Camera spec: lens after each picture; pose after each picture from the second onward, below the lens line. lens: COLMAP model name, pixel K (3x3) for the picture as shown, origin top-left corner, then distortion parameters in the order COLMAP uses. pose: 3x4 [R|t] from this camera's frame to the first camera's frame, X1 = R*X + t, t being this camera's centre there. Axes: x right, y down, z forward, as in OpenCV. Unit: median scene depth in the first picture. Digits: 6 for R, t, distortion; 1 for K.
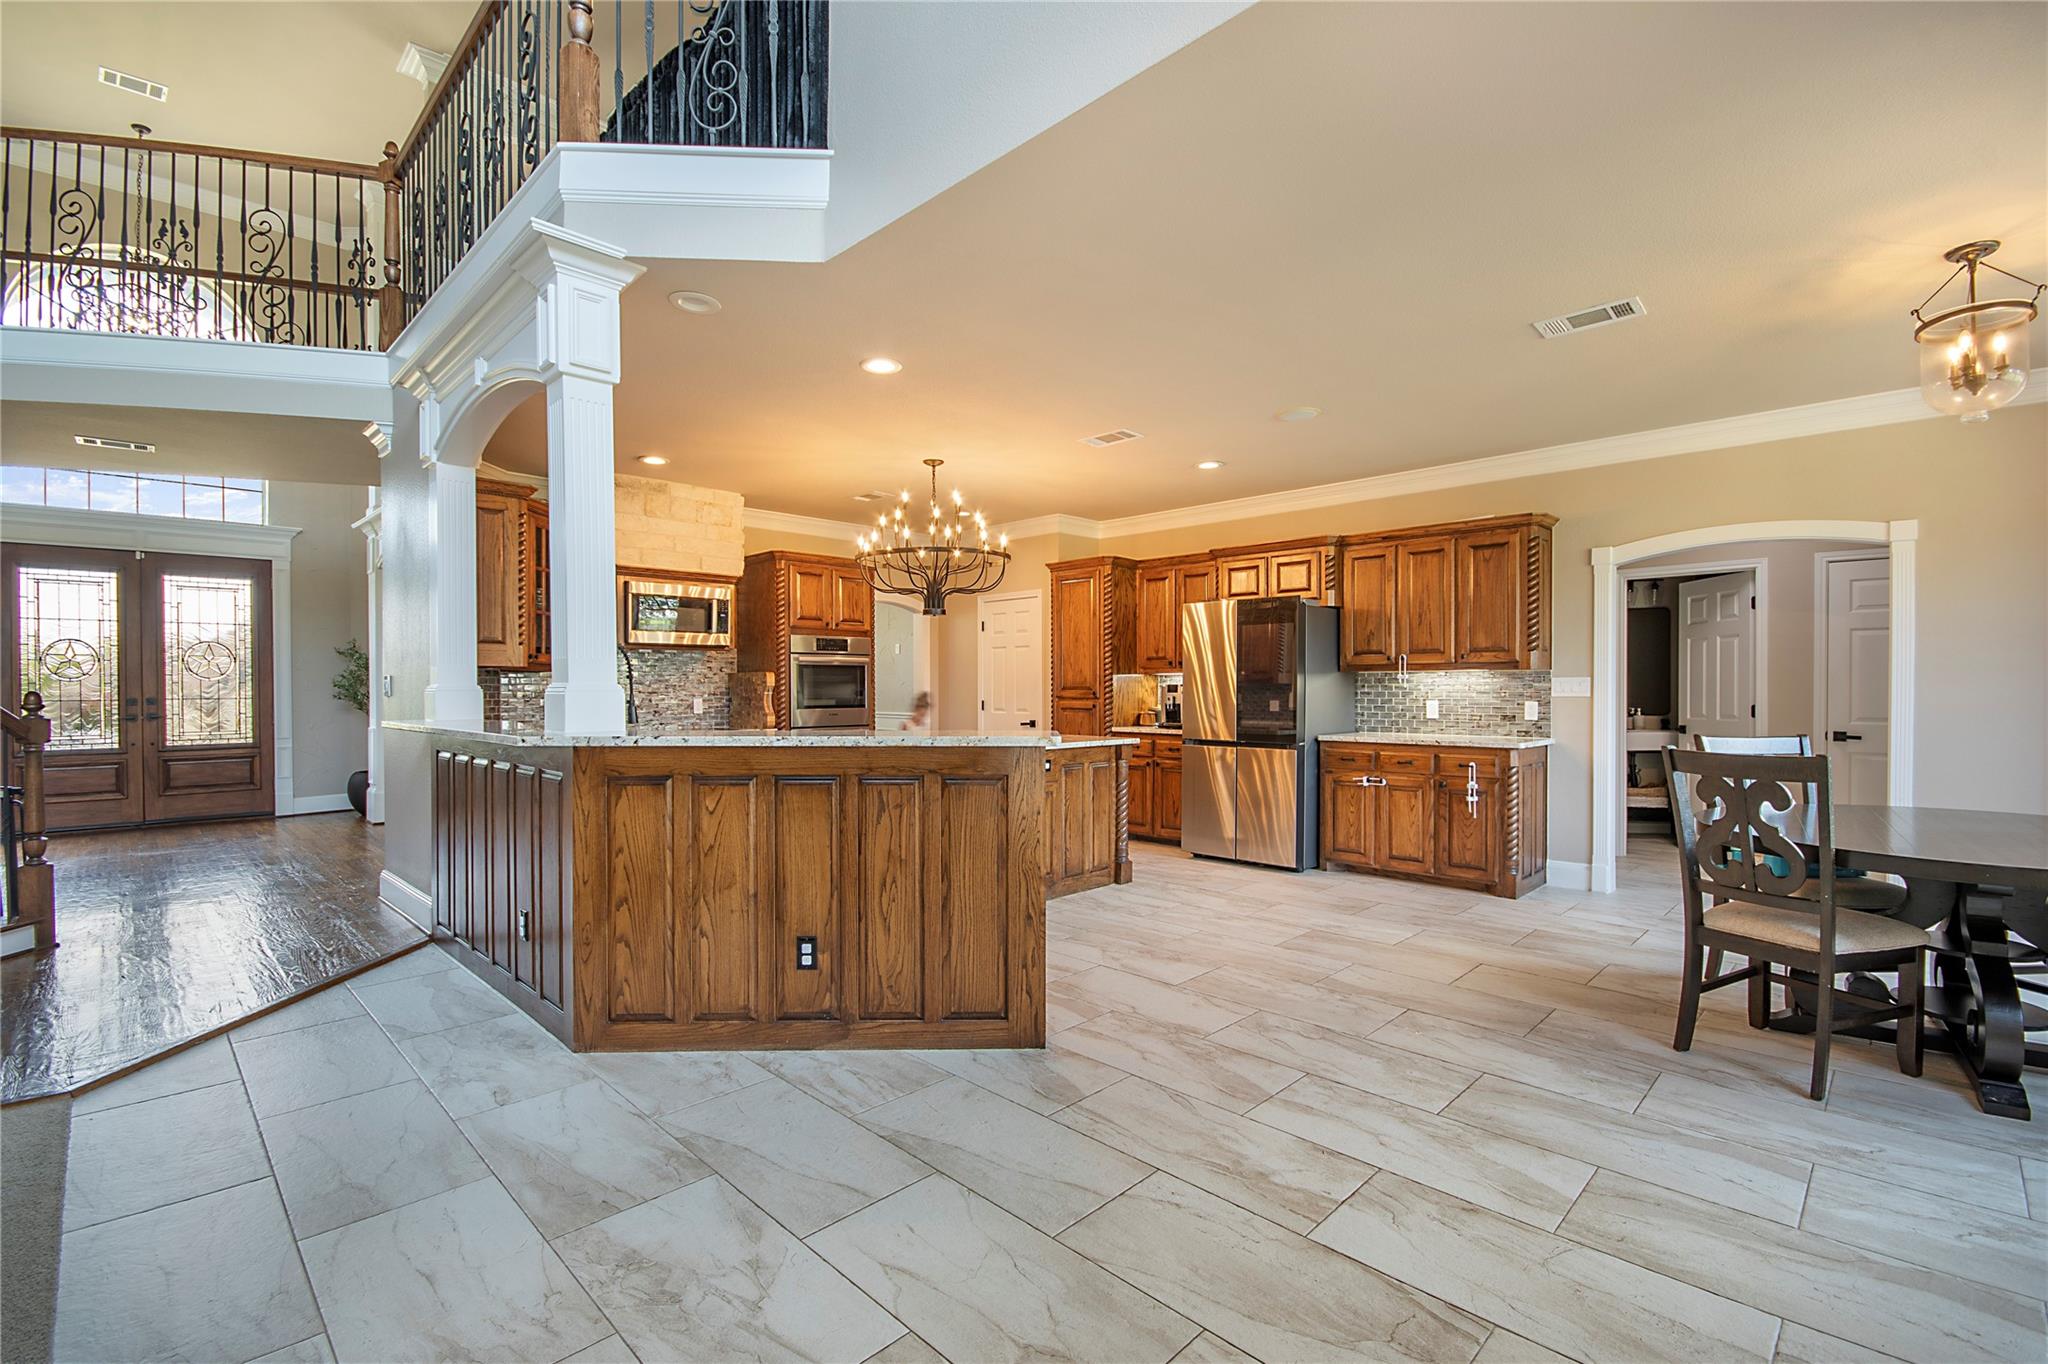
lens RADIAL K [[911.2, 0, 1031.3], [0, 911.2, 693.0], [0, 0, 1]] dist [-0.015428, -0.000960]
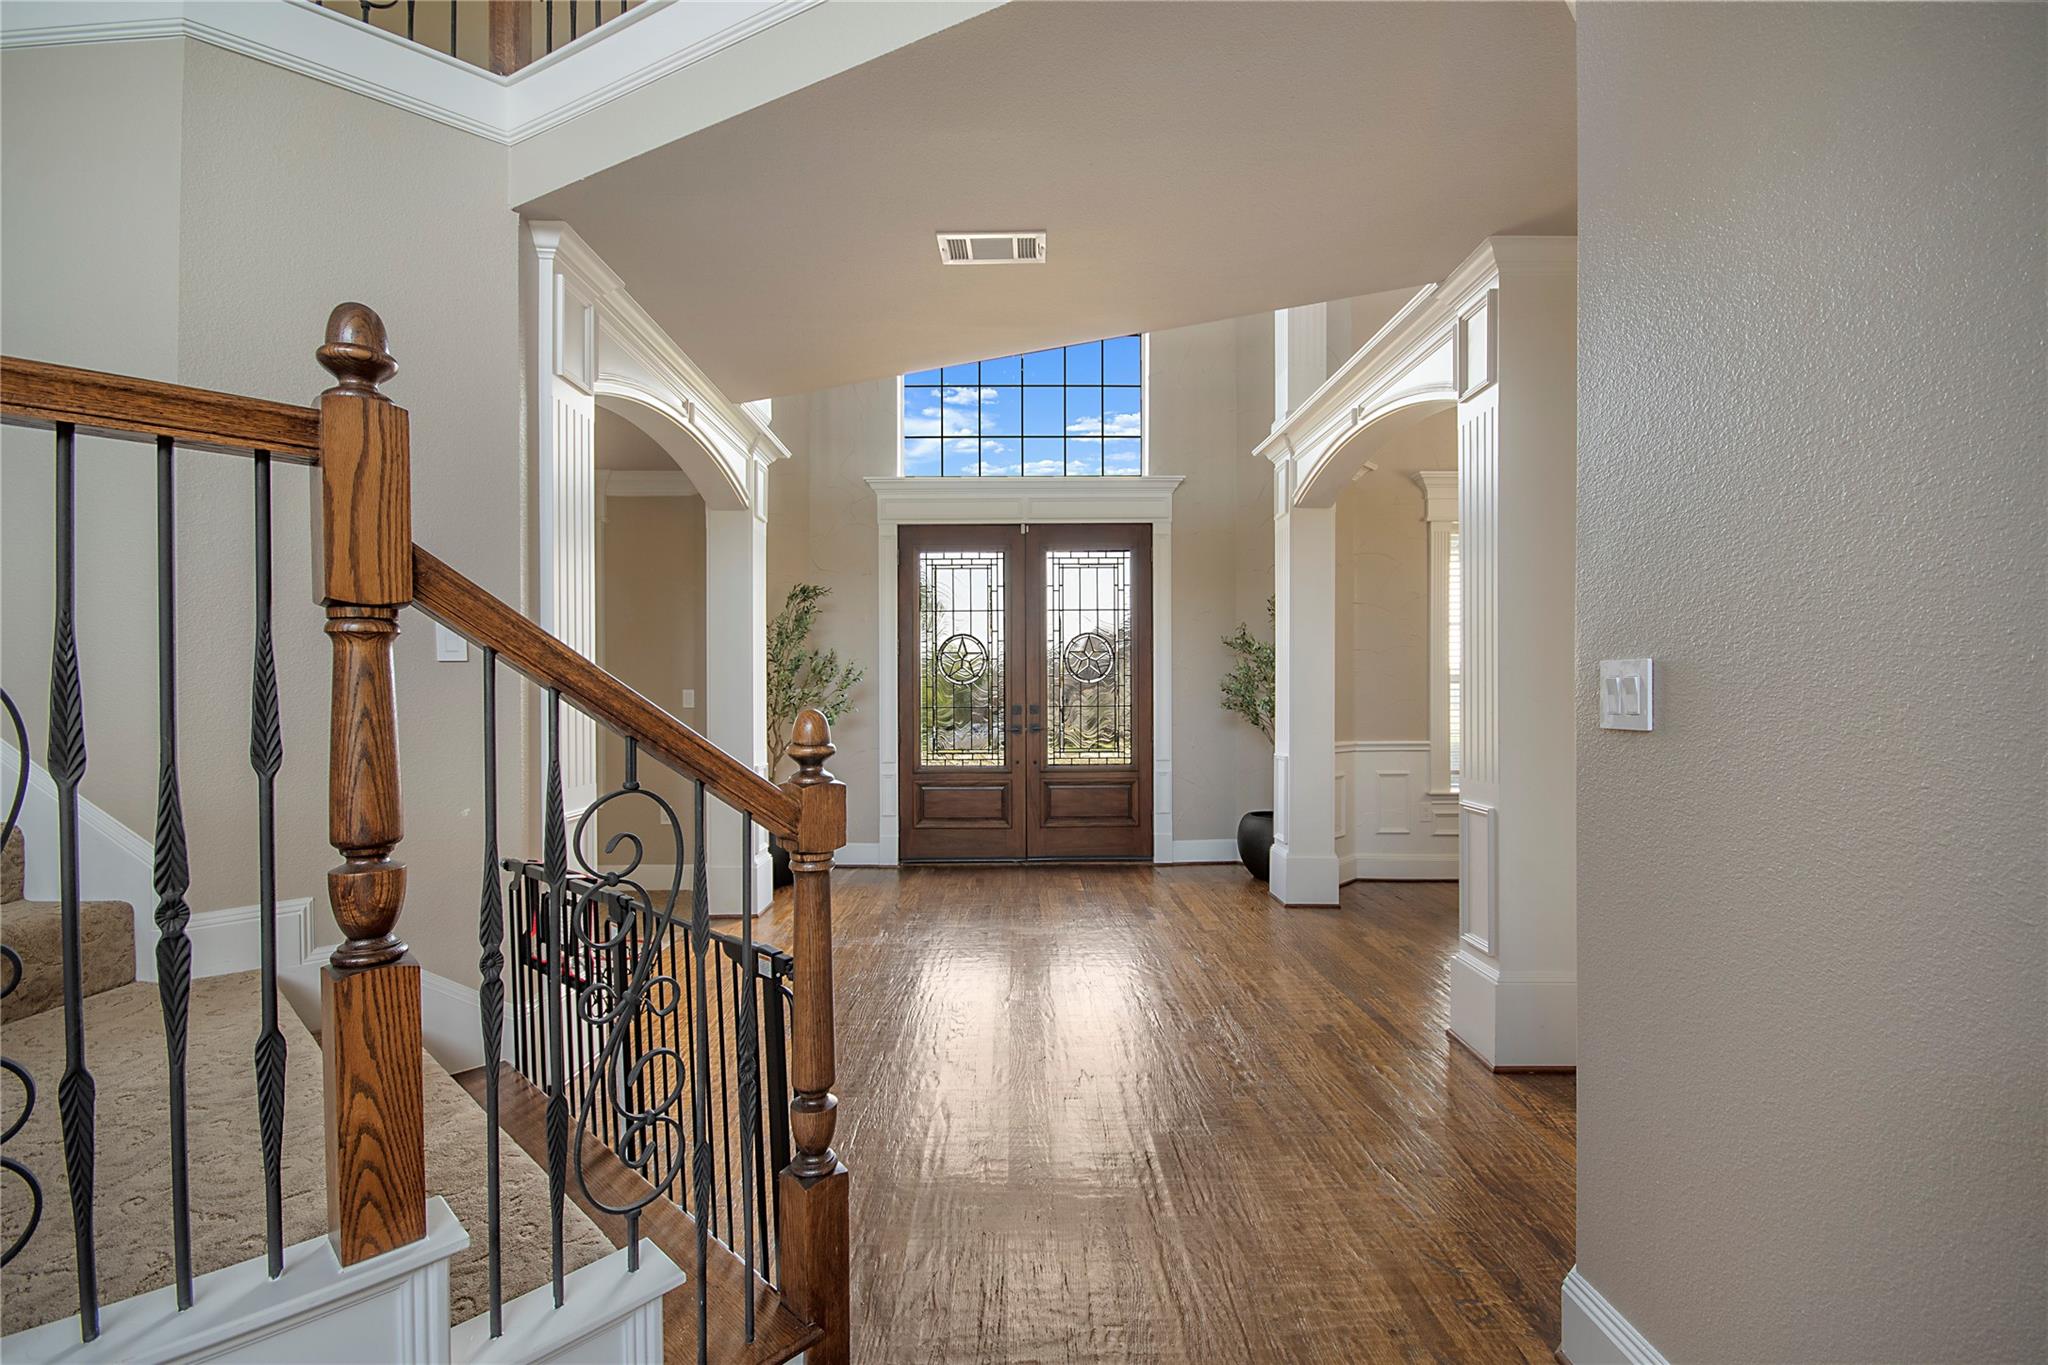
lens RADIAL K [[911.2, 0, 1018.3], [0, 911.2, 694.6], [0, 0, 1]] dist [-0.015428, -0.000960]
pose [[0.702443, 0.003539, -0.711732, -0.403680], [-0.003038, 0.999993, 0.001974, -0.005604], [0.711734, 0.000776, 0.702449, 0.409913]]
